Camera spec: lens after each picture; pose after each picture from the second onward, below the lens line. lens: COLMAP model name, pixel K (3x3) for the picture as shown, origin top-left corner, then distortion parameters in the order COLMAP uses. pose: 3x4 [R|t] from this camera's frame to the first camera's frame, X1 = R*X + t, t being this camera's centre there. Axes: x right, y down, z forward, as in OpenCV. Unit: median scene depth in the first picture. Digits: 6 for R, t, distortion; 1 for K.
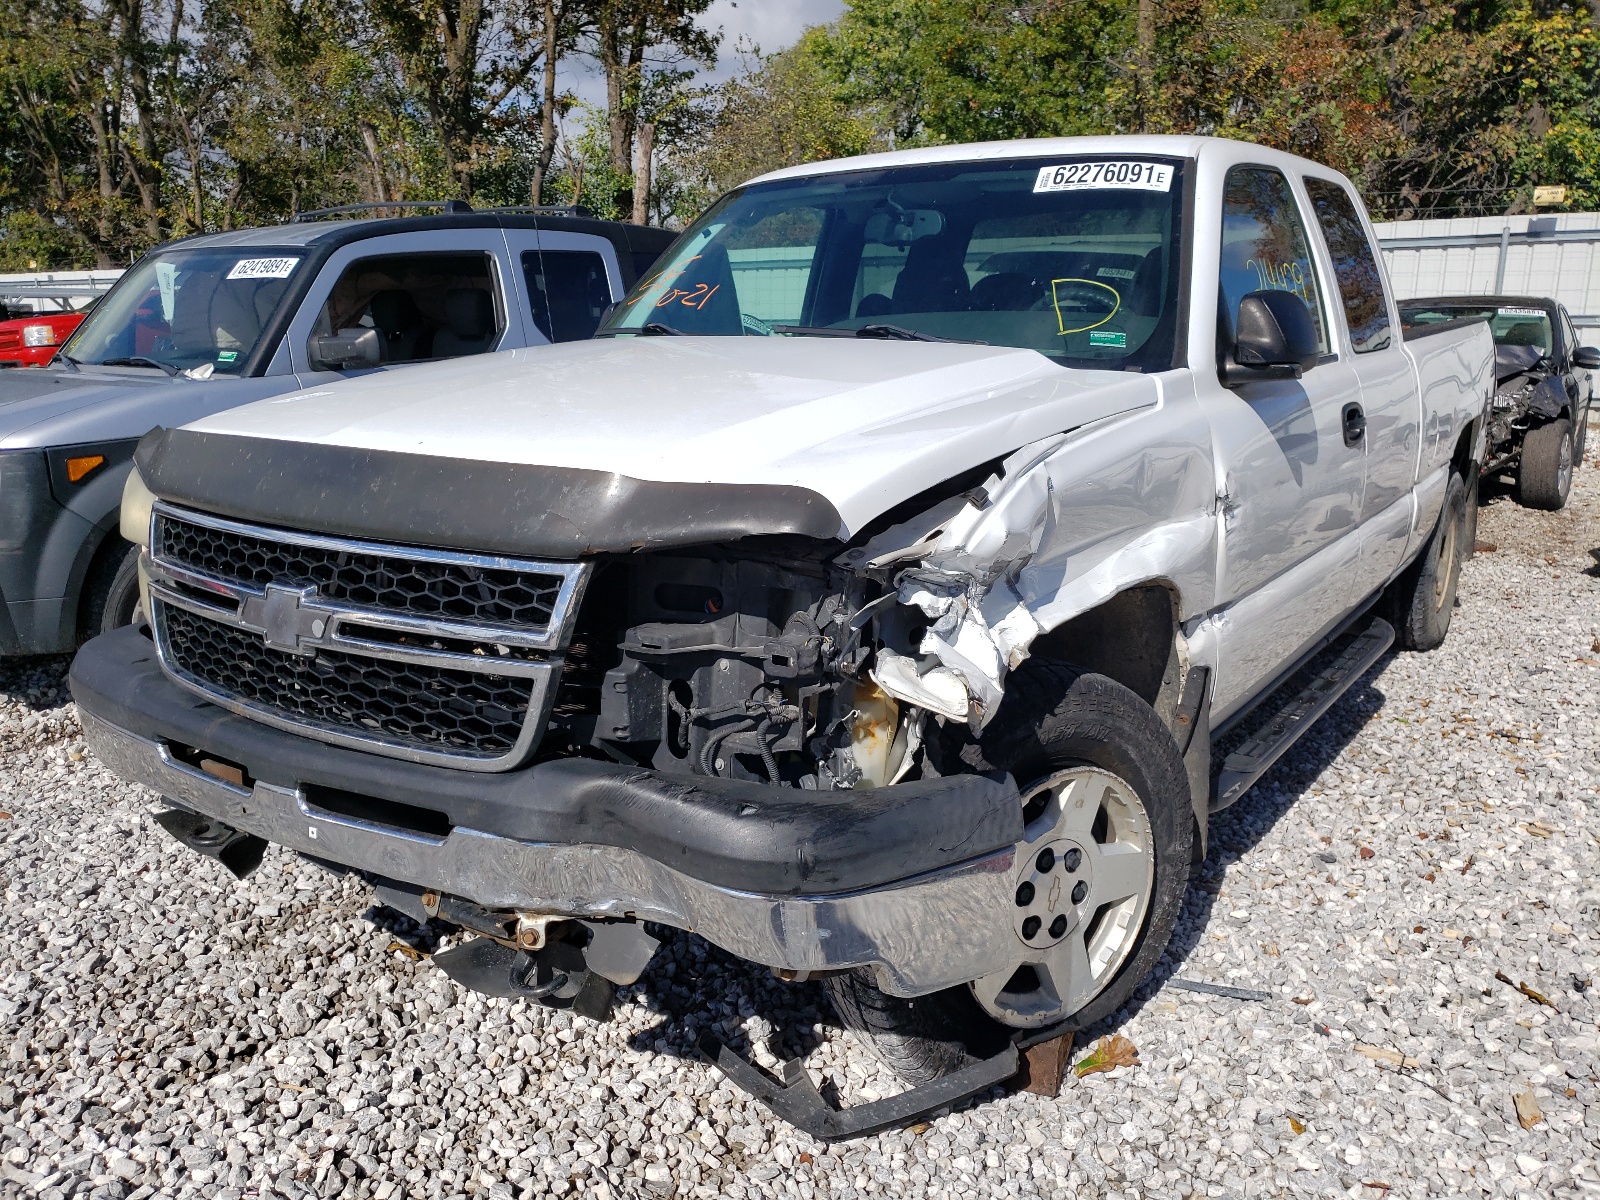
lens RADIAL K [[1242.2, 0, 795.7], [0, 1242.2, 599.3], [0, 0, 1]] dist [0.034433, -0.002621]
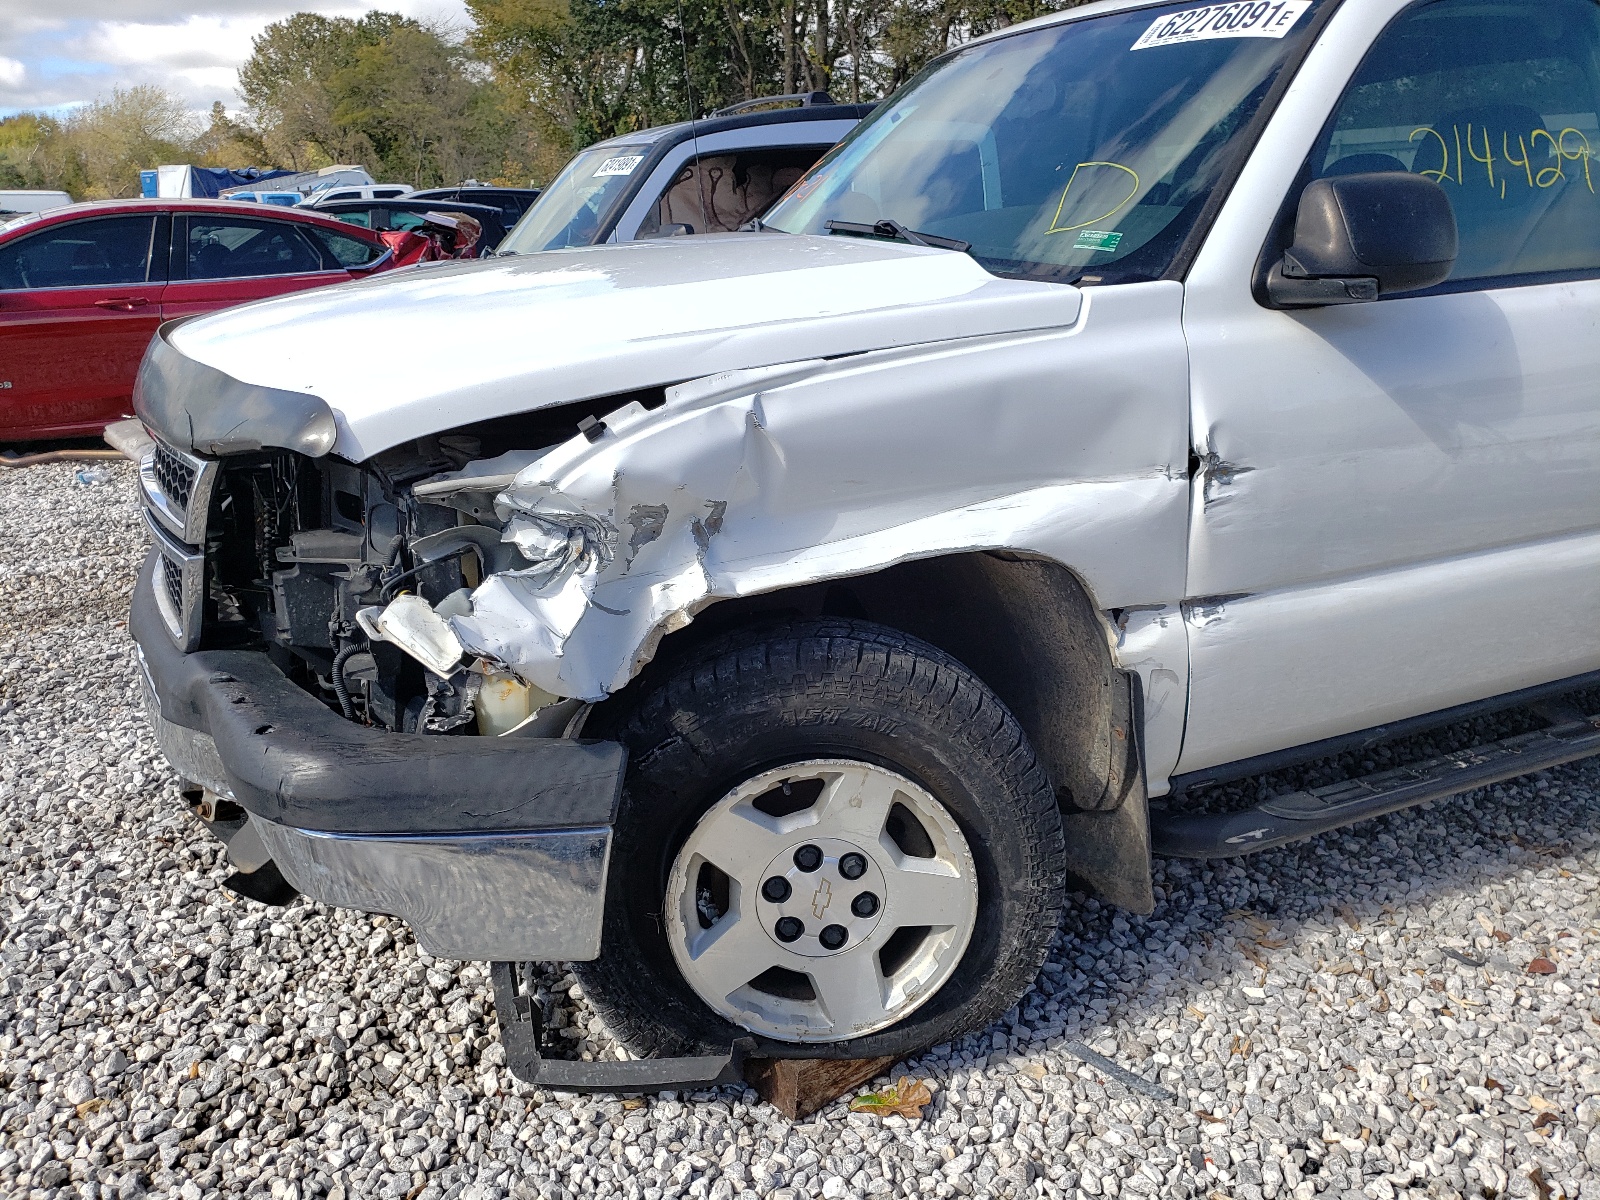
lens RADIAL K [[1242.2, 0, 795.7], [0, 1242.2, 599.3], [0, 0, 1]] dist [0.034433, -0.002621]
pose [[0.877960, 0.140887, -0.457534, 0.547525], [-0.103799, 0.989002, 0.105361, -0.056123], [0.467346, -0.045011, 0.882928, 0.238607]]
